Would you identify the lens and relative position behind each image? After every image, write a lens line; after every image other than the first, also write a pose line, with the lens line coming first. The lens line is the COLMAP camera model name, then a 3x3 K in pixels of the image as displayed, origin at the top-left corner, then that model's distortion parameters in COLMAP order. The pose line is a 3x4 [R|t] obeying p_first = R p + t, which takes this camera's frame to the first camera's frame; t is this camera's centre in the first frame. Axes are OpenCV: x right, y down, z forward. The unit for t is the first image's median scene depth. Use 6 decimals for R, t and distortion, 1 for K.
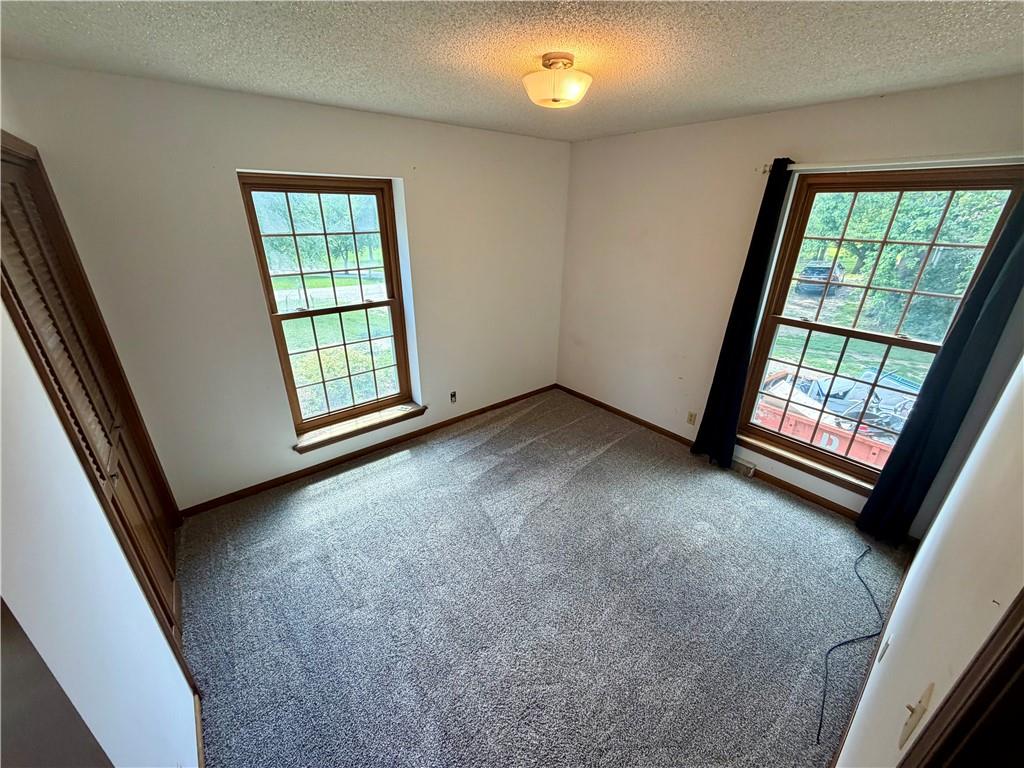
lens RADIAL K [[409.8, 0, 512.0], [0, 409.8, 384.0], [0, 0, 1]] dist [-0.000298, -0.000256]
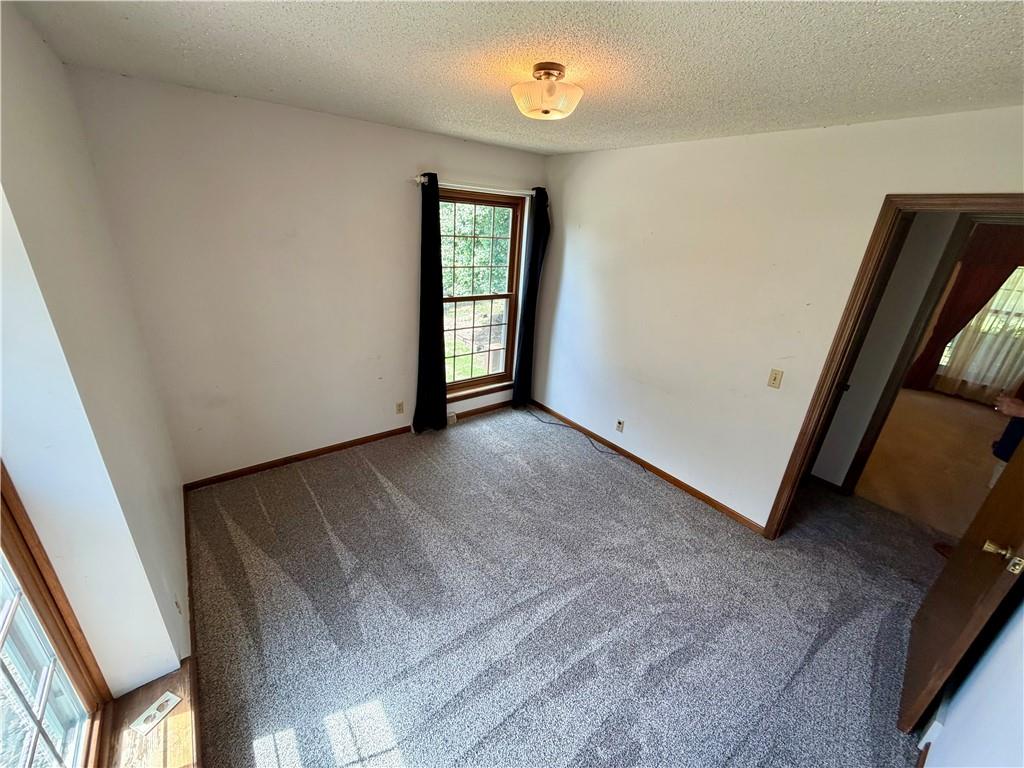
lens RADIAL K [[409.8, 0, 512.0], [0, 409.8, 384.0], [0, 0, 1]] dist [-0.000298, -0.000256]
pose [[0.032541, -0.379871, 0.924467, -0.562809], [0.332746, 0.876310, 0.348370, -0.269759], [-0.942455, 0.296276, 0.154916, 0.609810]]
